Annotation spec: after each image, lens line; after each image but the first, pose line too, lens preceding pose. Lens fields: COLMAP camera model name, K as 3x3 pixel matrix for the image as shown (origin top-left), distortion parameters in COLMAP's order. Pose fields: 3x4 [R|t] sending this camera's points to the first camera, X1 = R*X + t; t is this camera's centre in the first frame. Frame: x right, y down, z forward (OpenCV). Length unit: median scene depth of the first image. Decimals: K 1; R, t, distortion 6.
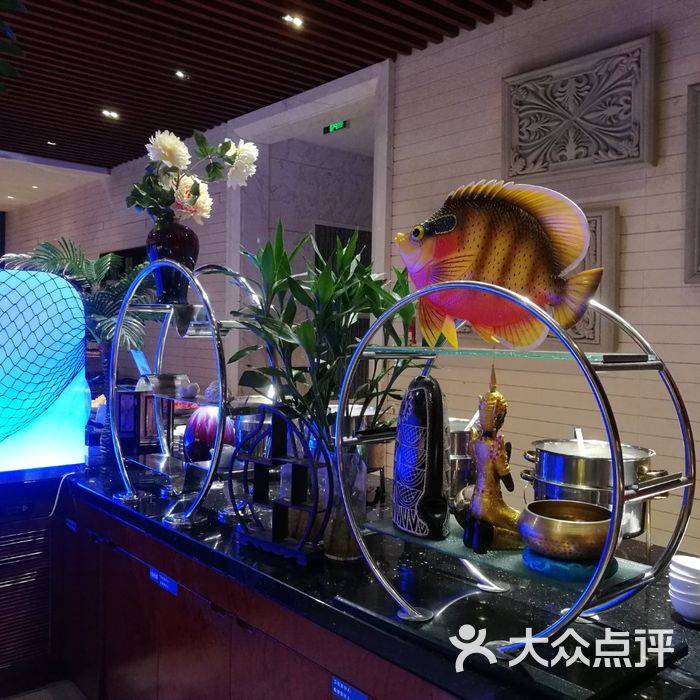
lens RADIAL K [[729.5, 0, 350.0], [0, 729.5, 349.2], [0, 0, 1]] dist [-0.080998, 0.000000]
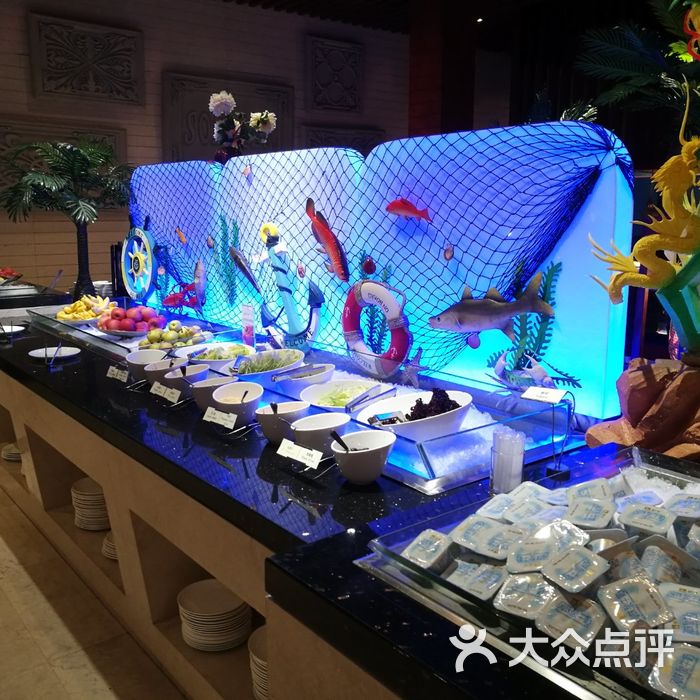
lens RADIAL K [[729.5, 0, 350.2], [0, 729.5, 348.6], [0, 0, 1]] dist [-0.080998, 0.000000]
pose [[0.030472, -0.192387, 0.980846, -1.278861], [0.003279, 0.981316, 0.192377, -0.014162], [-0.999530, -0.002646, 0.030534, 0.393460]]
